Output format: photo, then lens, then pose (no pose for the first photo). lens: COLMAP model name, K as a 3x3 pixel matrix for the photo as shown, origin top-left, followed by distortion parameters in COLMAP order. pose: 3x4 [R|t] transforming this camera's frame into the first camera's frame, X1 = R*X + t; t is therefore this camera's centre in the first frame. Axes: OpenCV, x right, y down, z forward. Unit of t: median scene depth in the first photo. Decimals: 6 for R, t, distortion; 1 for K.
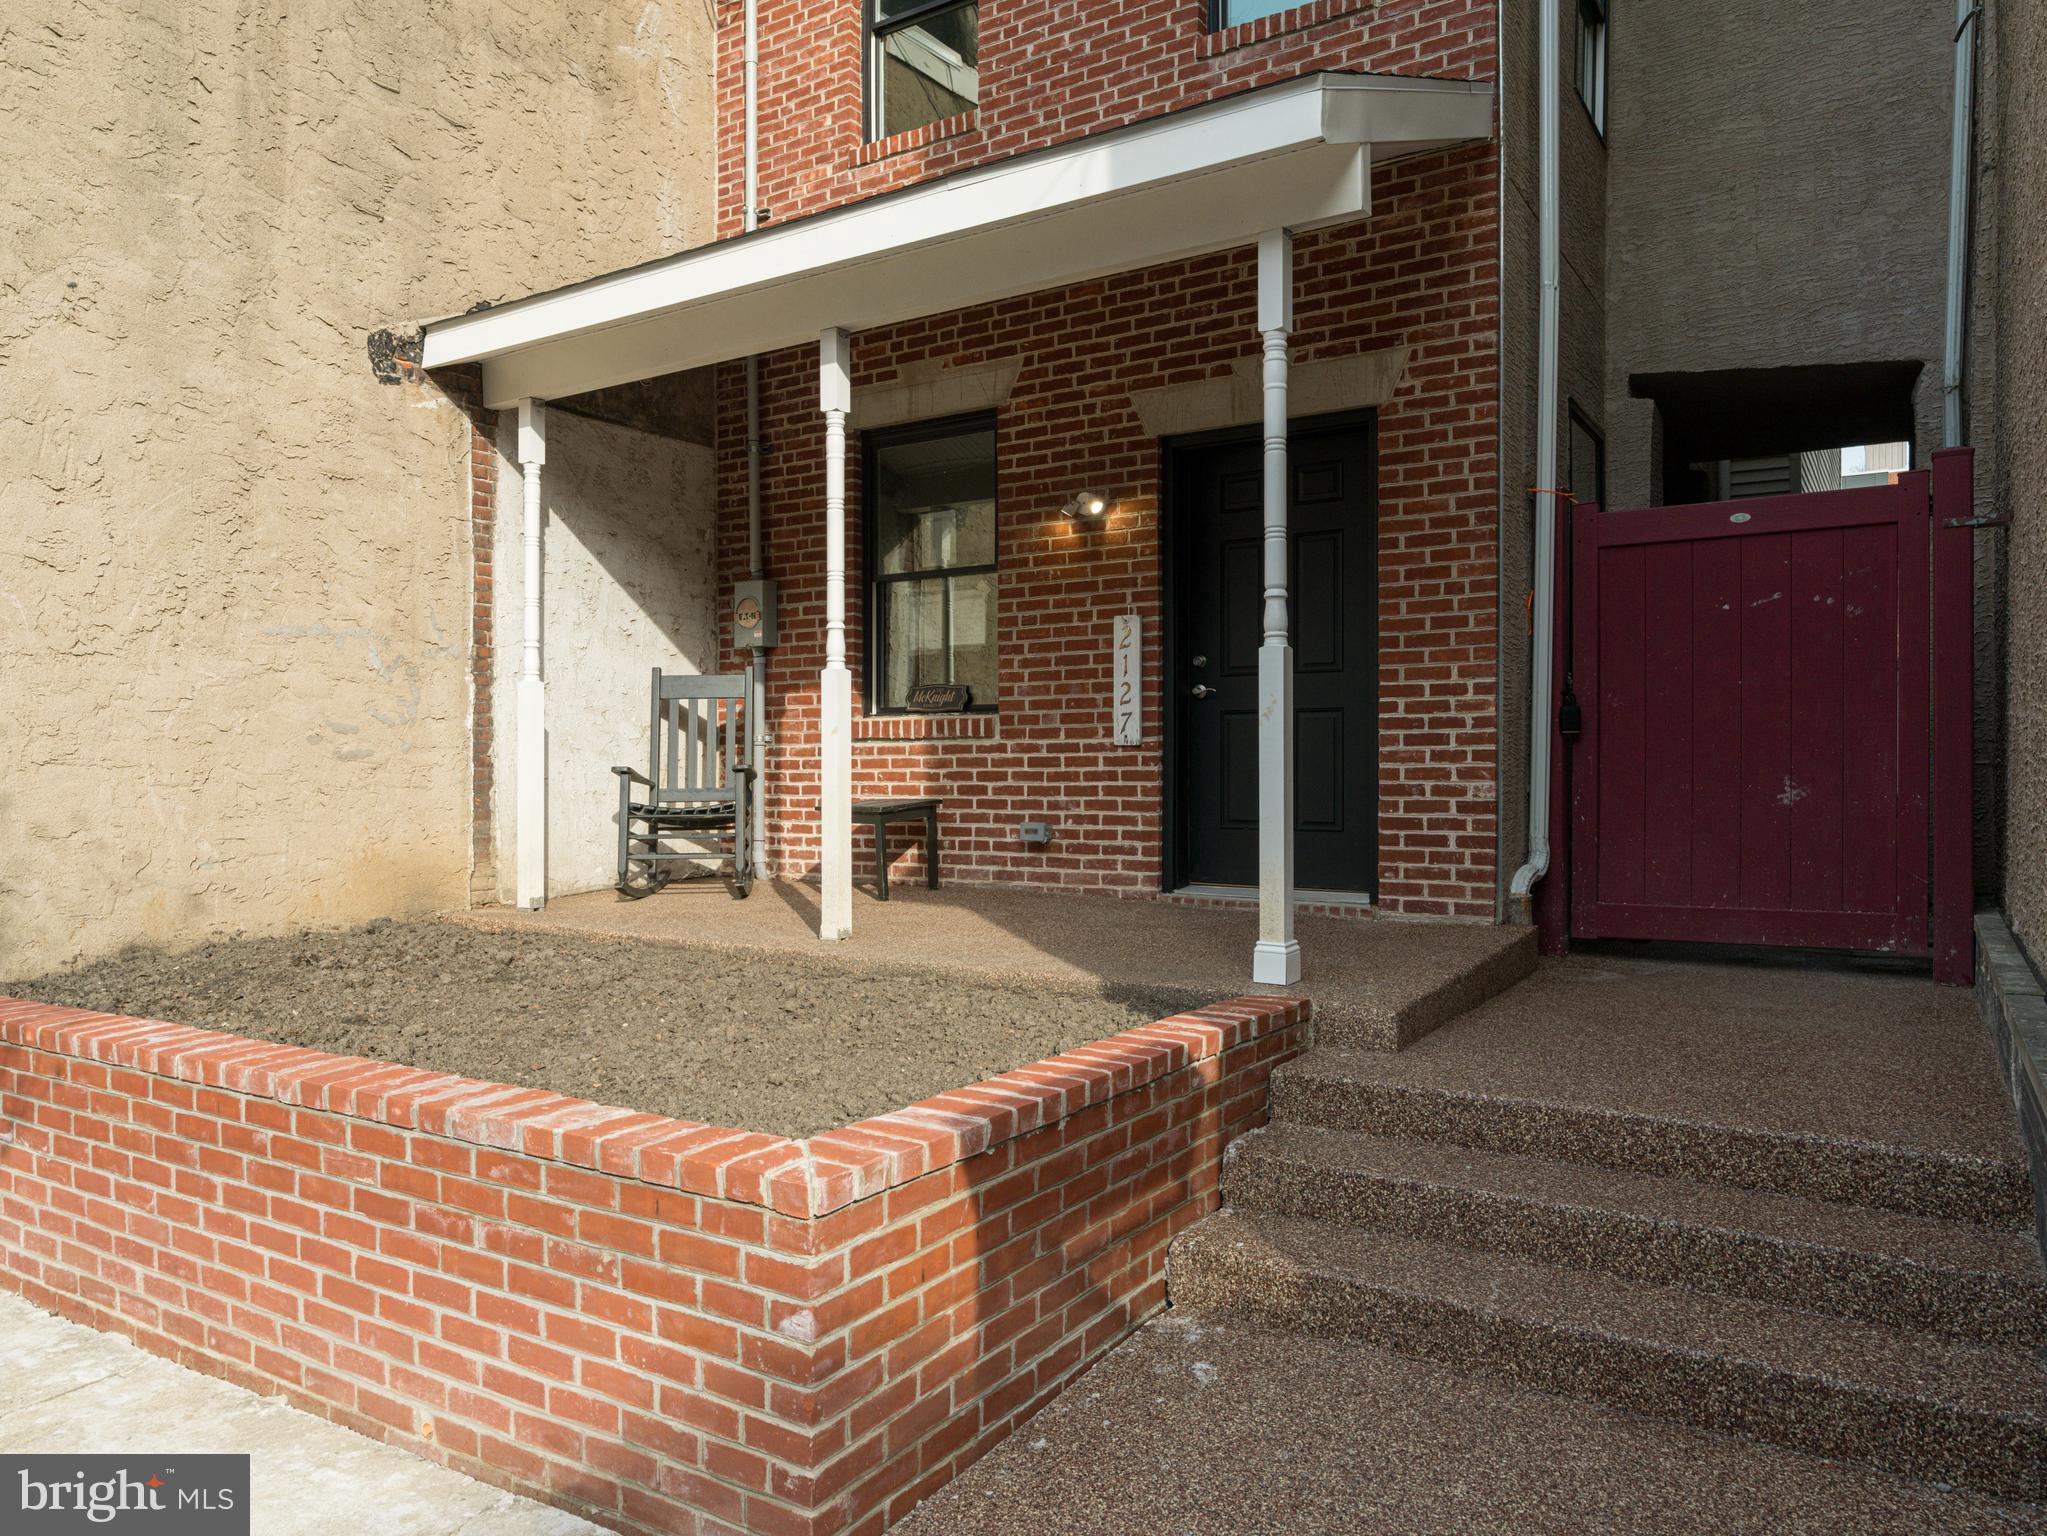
lens RADIAL K [[1421.8, 0, 990.5], [0, 1421.8, 723.5], [0, 0, 1]] dist [-0.004016, -0.001691]
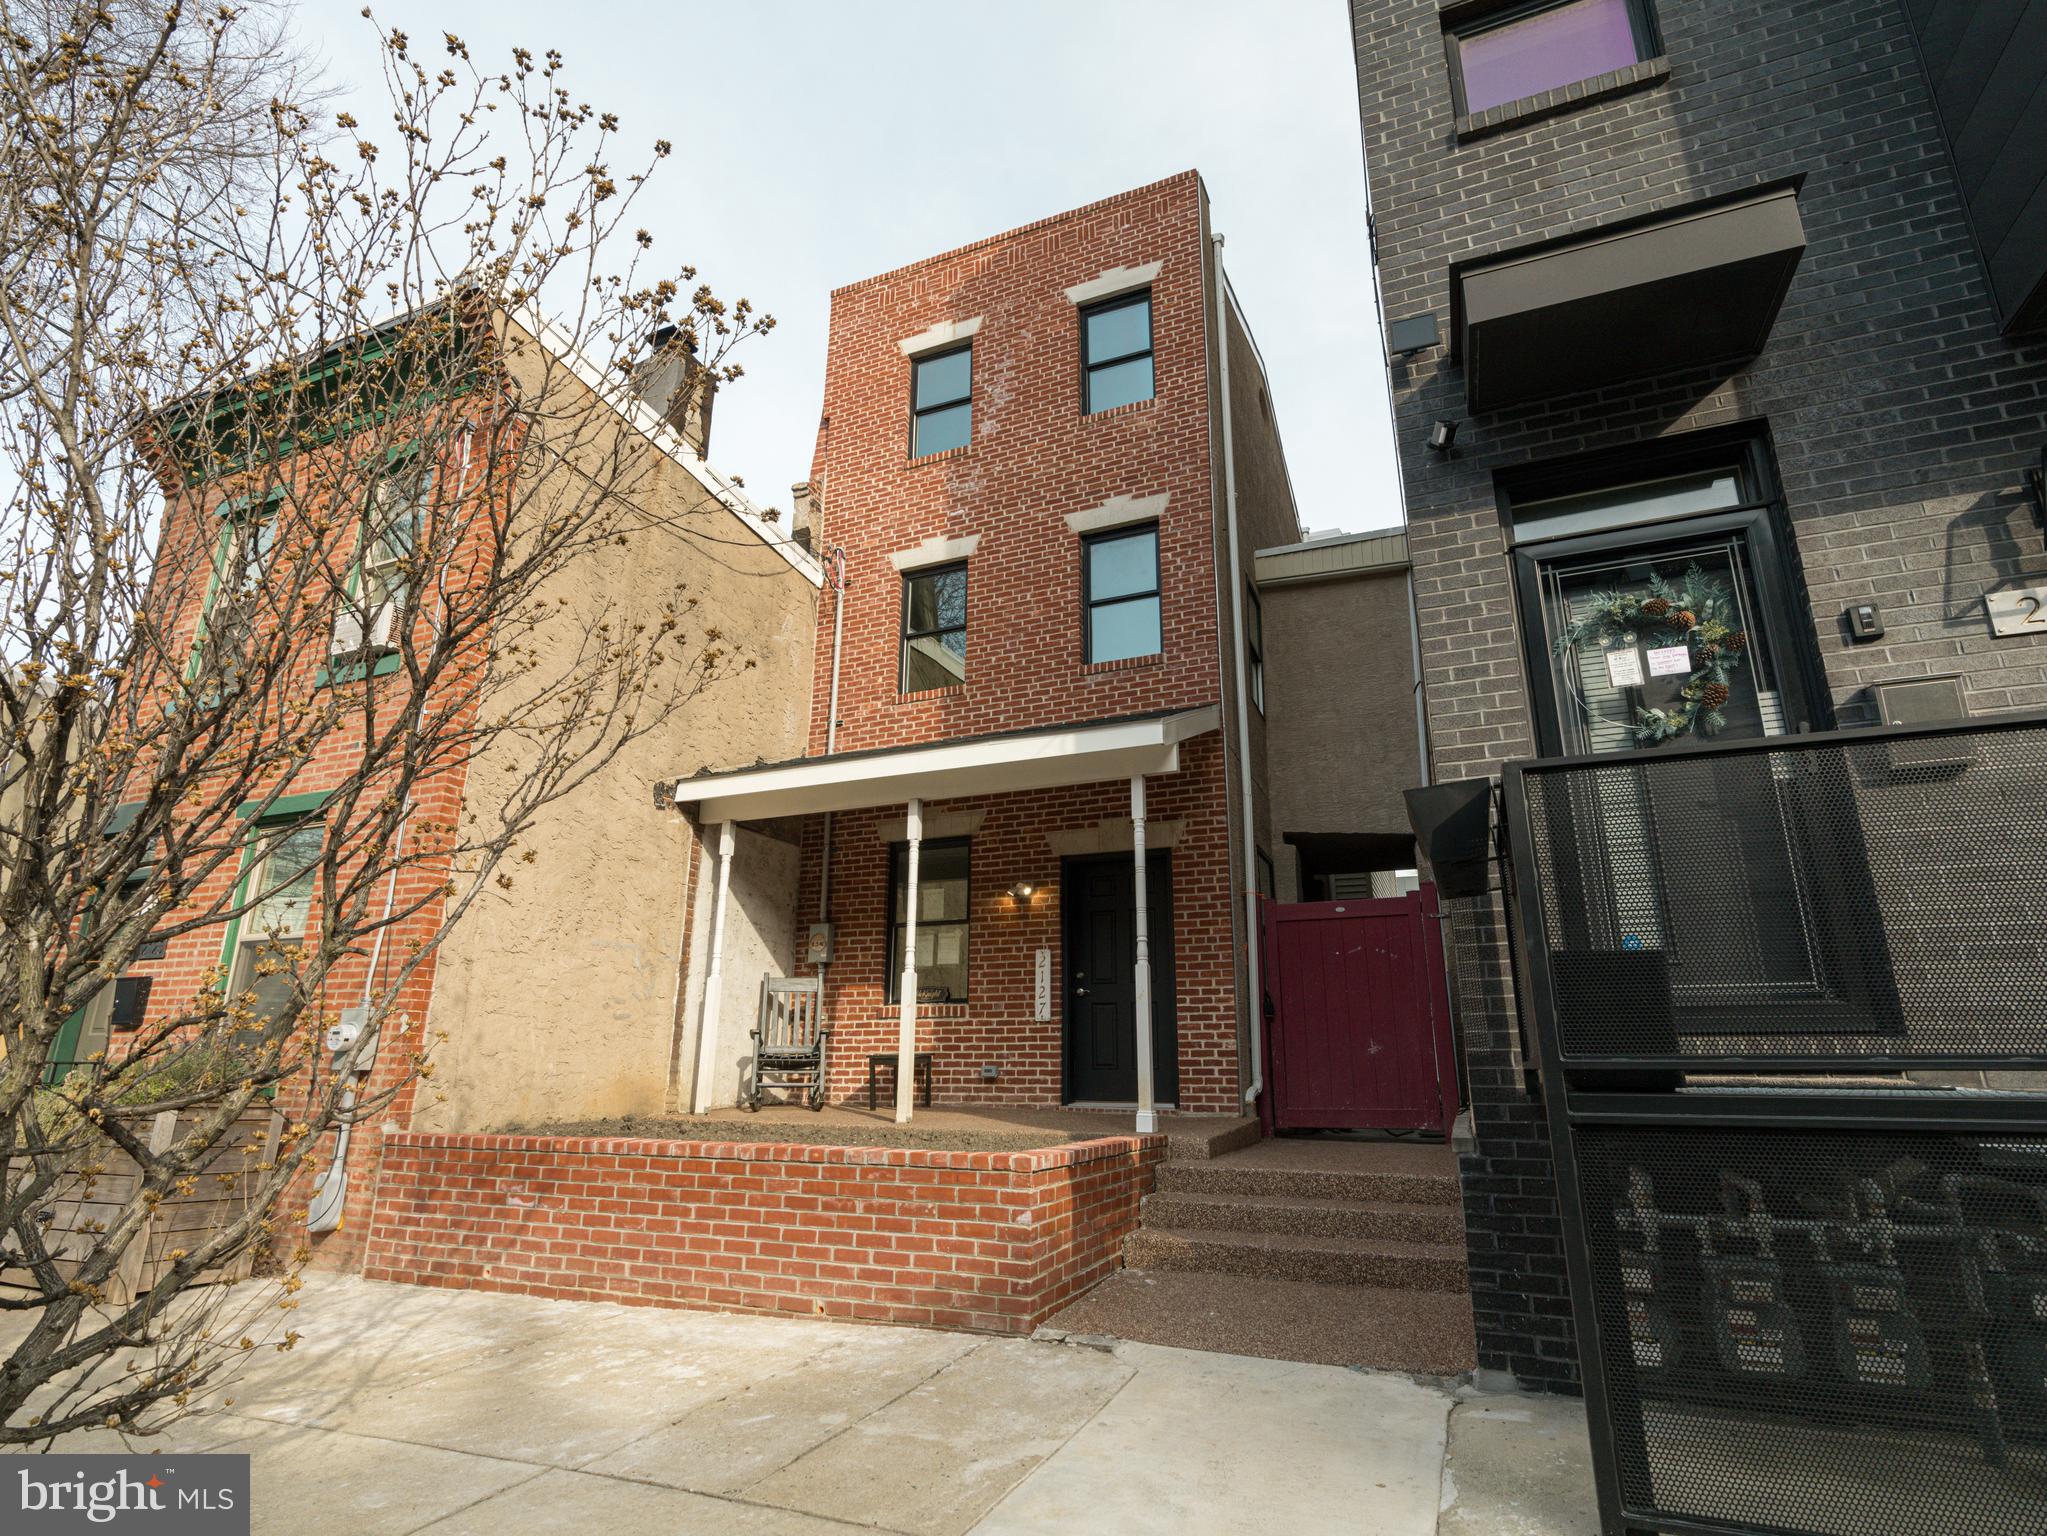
lens RADIAL K [[1042.1, 0, 1024.5], [0, 1042.1, 704.6], [0, 0, 1]] dist [-0.010656, -0.002263]
pose [[0.981744, 0.071142, 0.176399, -0.215411], [-0.013349, 0.950901, -0.309207, 0.046988], [-0.189736, 0.301208, 0.934491, -0.425092]]
